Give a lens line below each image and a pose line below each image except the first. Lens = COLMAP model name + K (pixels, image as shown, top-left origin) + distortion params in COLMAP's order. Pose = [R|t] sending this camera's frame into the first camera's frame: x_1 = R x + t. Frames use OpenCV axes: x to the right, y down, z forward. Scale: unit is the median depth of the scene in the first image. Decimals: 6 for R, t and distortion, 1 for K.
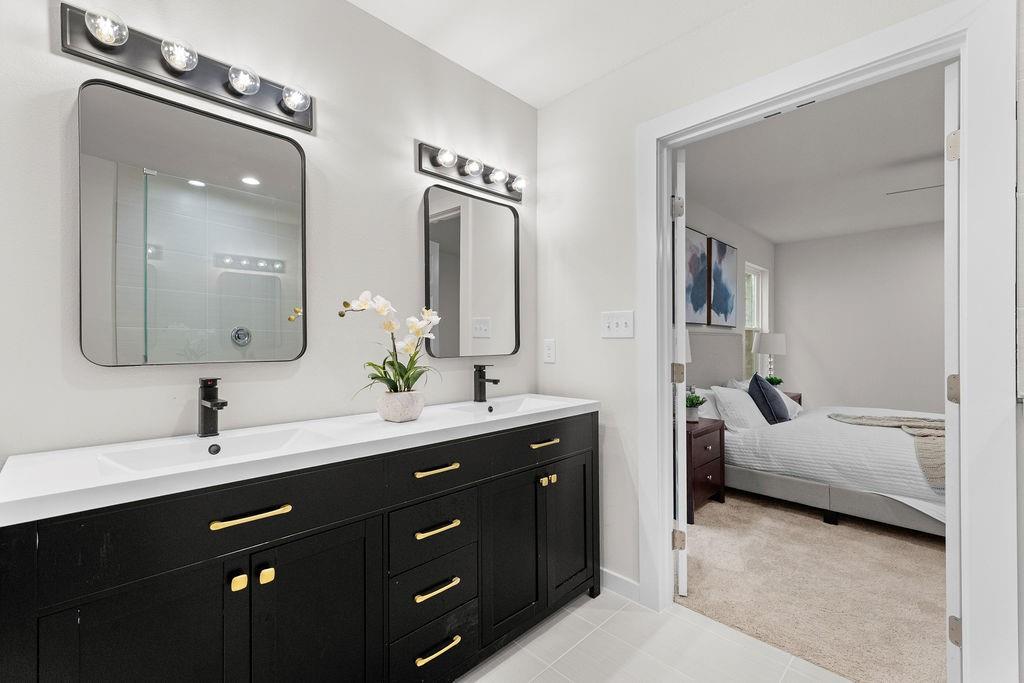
lens RADIAL K [[438.6, 0, 517.6], [0, 438.6, 343.2], [0, 0, 1]] dist [0.015468, 0.000203]
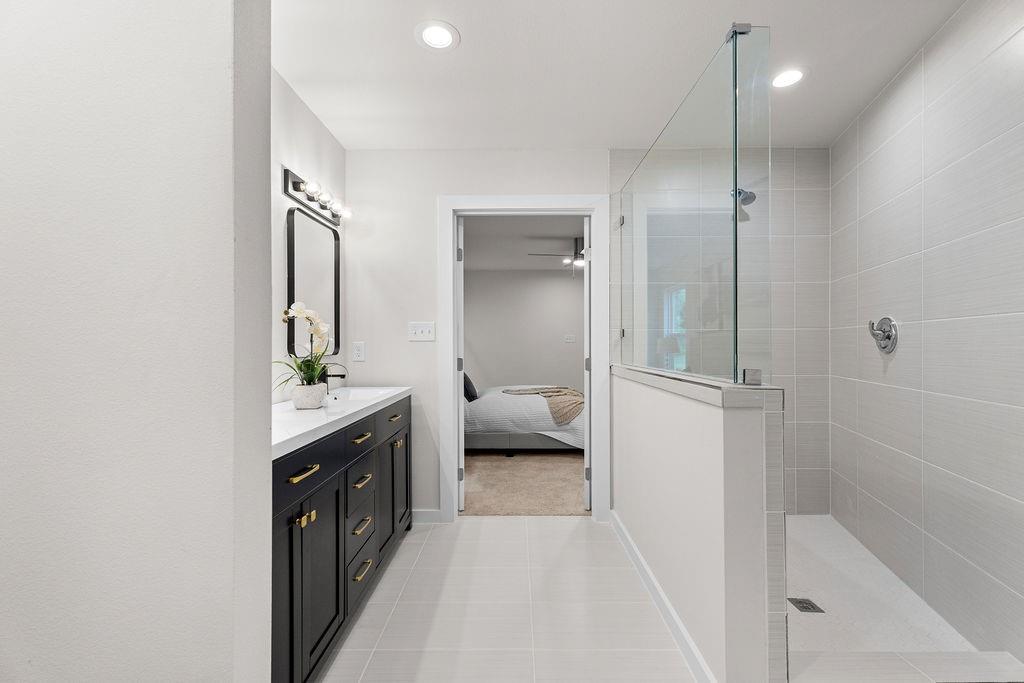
lens RADIAL K [[434.0, 0, 512.5], [0, 434.0, 343.7], [0, 0, 1]] dist [0.004711, 0.000043]
pose [[0.716622, -0.000200, 0.697462, -0.535562], [0.004174, 0.999983, -0.004002, 0.003767], [-0.697449, 0.005779, 0.716611, -0.193723]]
